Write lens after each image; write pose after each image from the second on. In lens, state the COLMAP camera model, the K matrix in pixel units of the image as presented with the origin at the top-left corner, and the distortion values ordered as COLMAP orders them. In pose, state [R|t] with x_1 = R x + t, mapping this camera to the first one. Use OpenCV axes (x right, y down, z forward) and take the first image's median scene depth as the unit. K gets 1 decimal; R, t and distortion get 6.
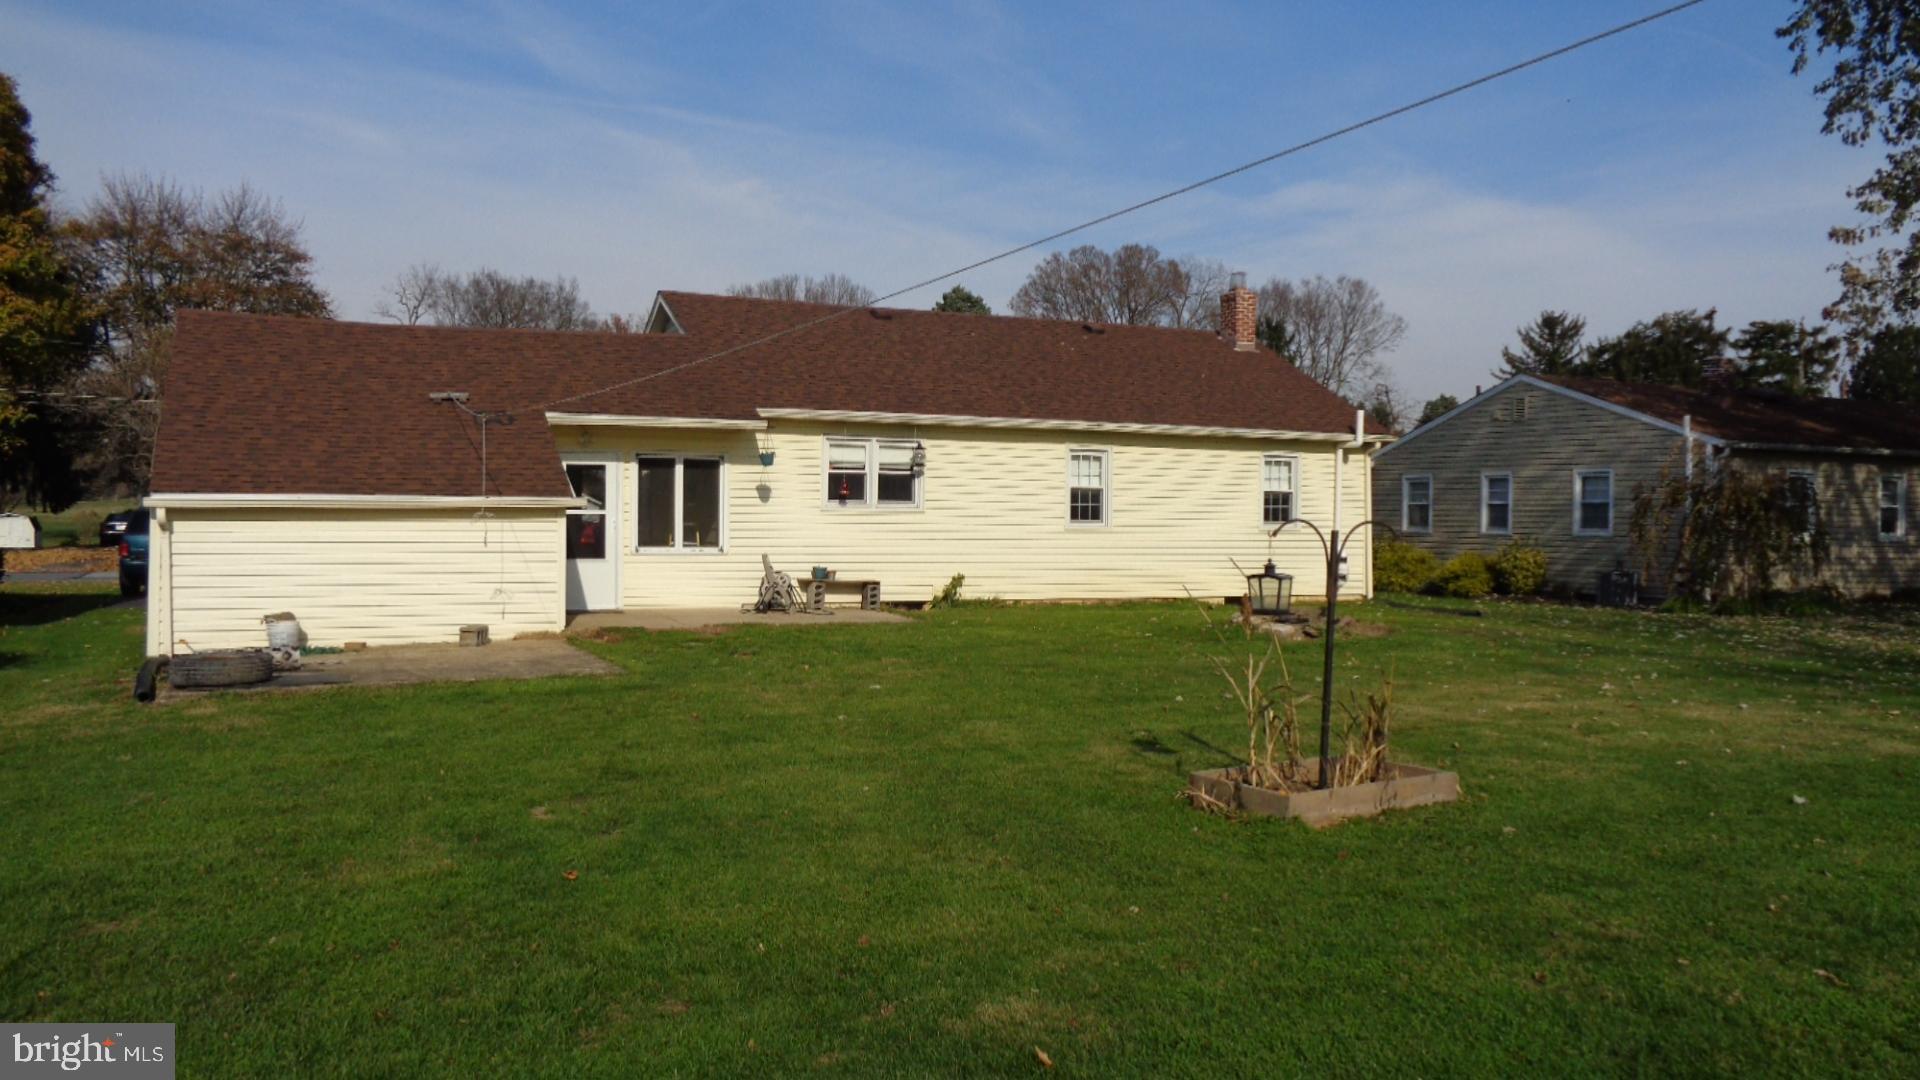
lens RADIAL K [[1424.6, 0, 960.0], [0, 1424.6, 540.0], [0, 0, 1]] dist [-0.096303, 0.000879]
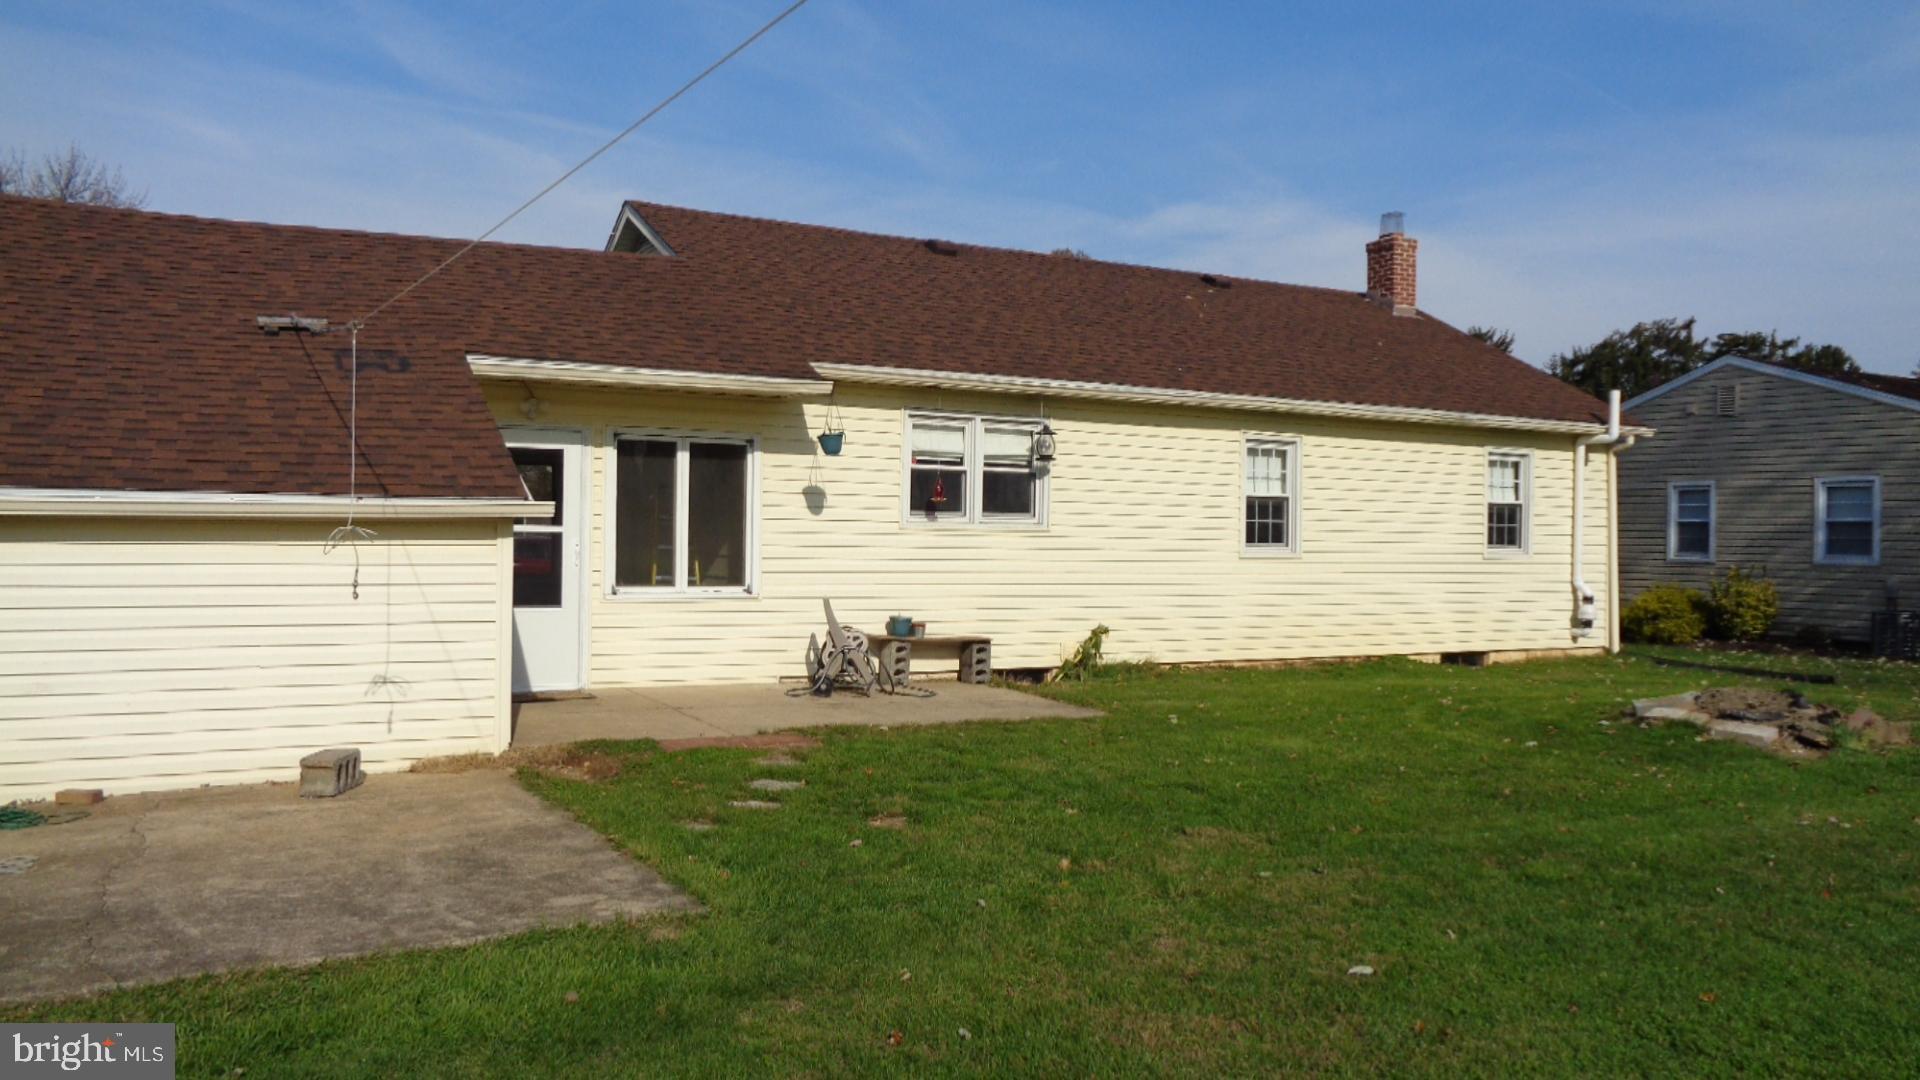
lens RADIAL K [[1450.6, 0, 960.0], [0, 1450.6, 540.0], [0, 0, 1]] dist [-0.061174, 0.000436]
pose [[0.997457, 0.002557, 0.071230, -0.113970], [-0.001546, 0.999897, -0.014254, -0.005850], [-0.071259, 0.014107, 0.997358, 0.341214]]
